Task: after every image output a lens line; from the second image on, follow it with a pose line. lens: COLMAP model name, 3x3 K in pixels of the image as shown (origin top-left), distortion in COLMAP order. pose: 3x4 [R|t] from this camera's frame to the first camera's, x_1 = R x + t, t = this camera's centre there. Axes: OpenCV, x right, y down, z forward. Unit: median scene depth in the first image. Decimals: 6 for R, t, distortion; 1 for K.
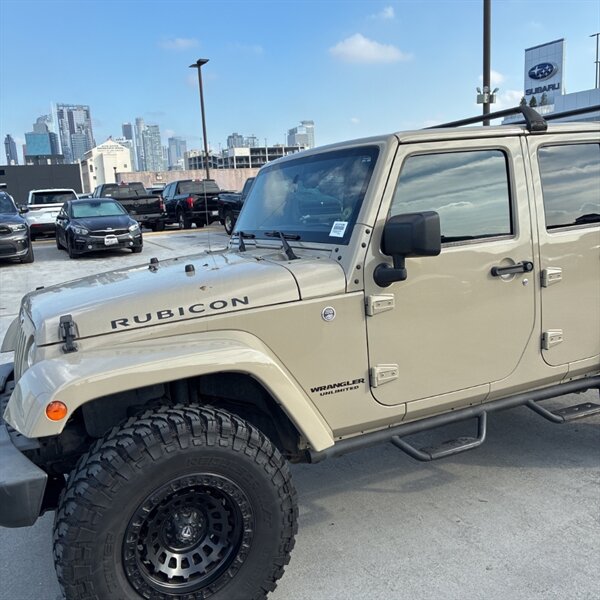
lens RADIAL K [[604.3, 0, 300.0], [0, 604.3, 300.0], [0, 0, 1]] dist [0.034973, -0.028339]
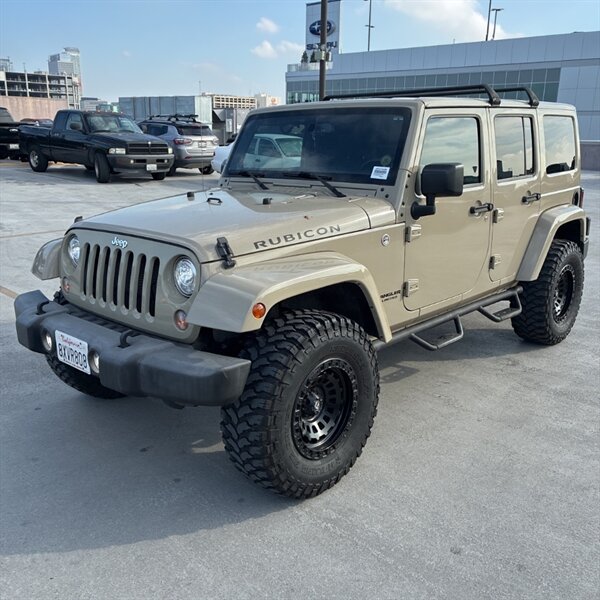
lens RADIAL K [[604.3, 0, 300.0], [0, 604.3, 300.0], [0, 0, 1]] dist [0.034973, -0.028339]
pose [[0.935285, -0.030165, 0.352607, -0.557921], [-0.000914, 0.996152, 0.087643, 0.036858], [-0.353893, -0.082293, 0.931658, -0.143459]]
